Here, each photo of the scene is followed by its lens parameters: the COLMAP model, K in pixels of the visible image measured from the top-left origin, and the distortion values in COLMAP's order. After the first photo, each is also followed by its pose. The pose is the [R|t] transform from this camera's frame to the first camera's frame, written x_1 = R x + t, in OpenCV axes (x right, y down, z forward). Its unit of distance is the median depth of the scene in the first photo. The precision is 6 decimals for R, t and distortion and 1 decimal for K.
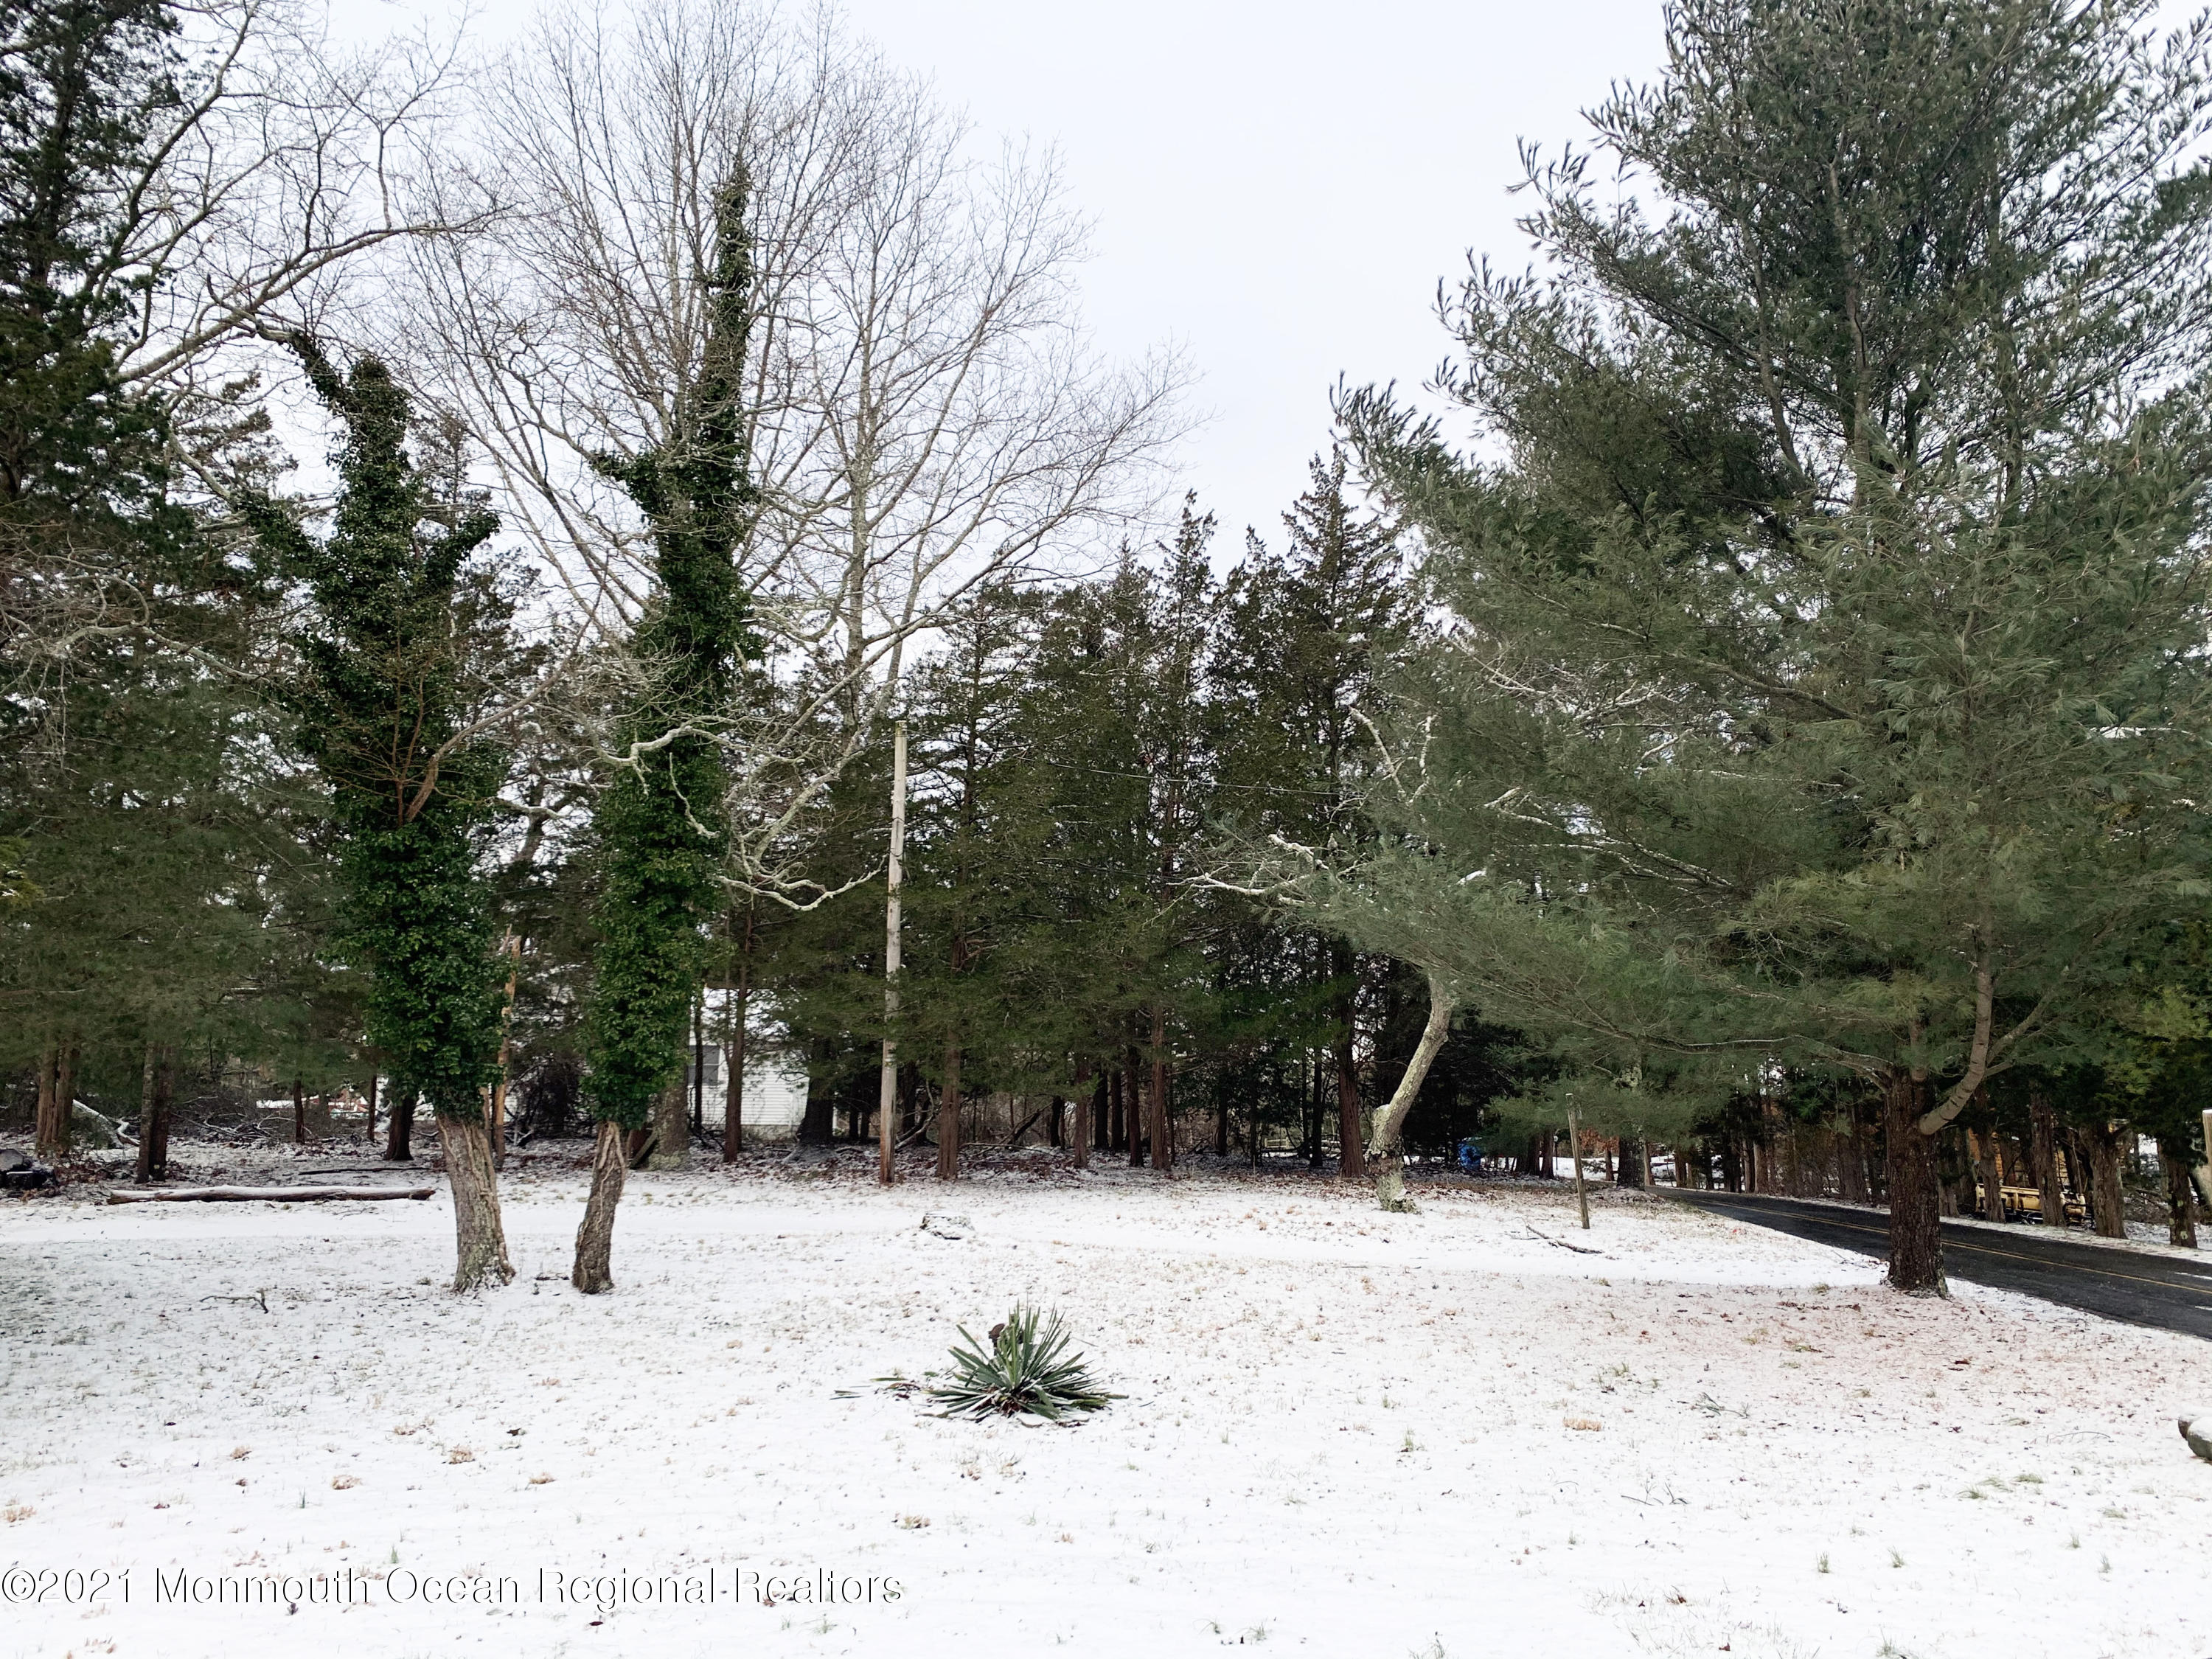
lens RADIAL K [[1701.6, 0, 1109.6], [0, 1701.6, 823.8], [0, 0, 1]] dist [0.038344, -0.038245]
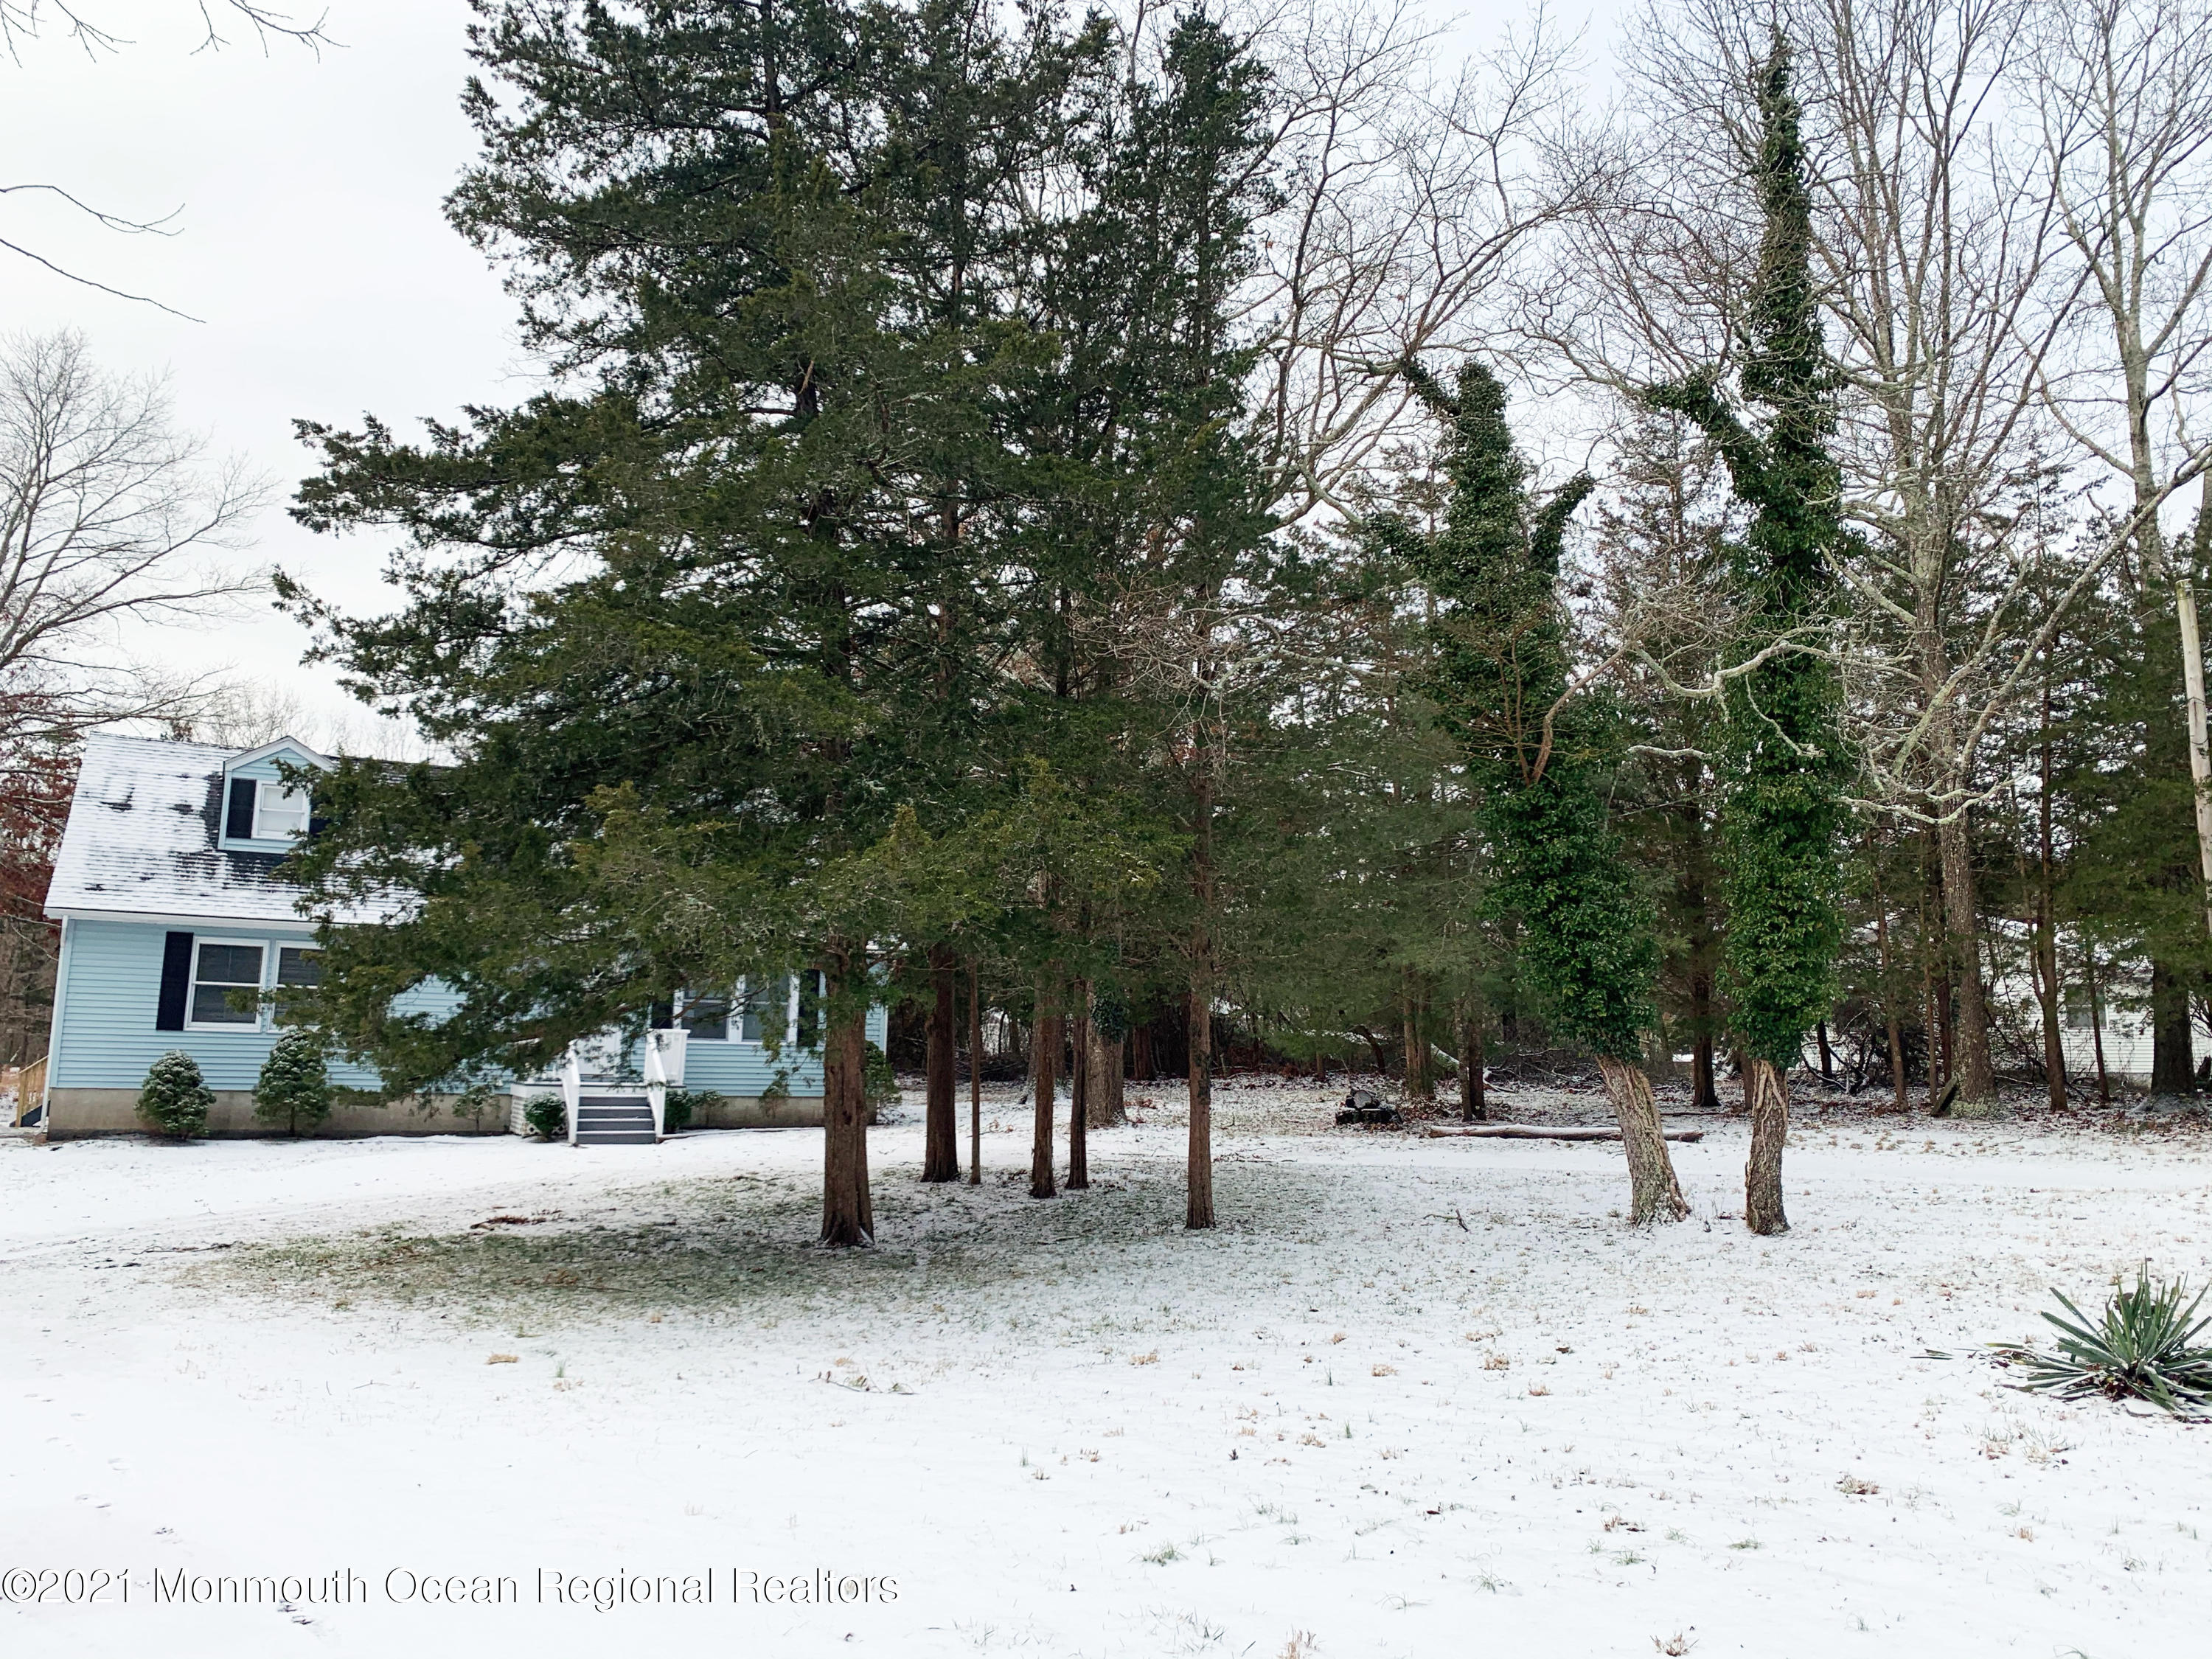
lens RADIAL K [[1701.6, 0, 1099.6], [0, 1701.6, 825.6], [0, 0, 1]] dist [0.038344, -0.038245]
pose [[0.698992, -0.111601, -0.706367, 0.148061], [0.131231, 0.990992, -0.026709, 0.018394], [0.702985, -0.074028, 0.707341, 0.055812]]
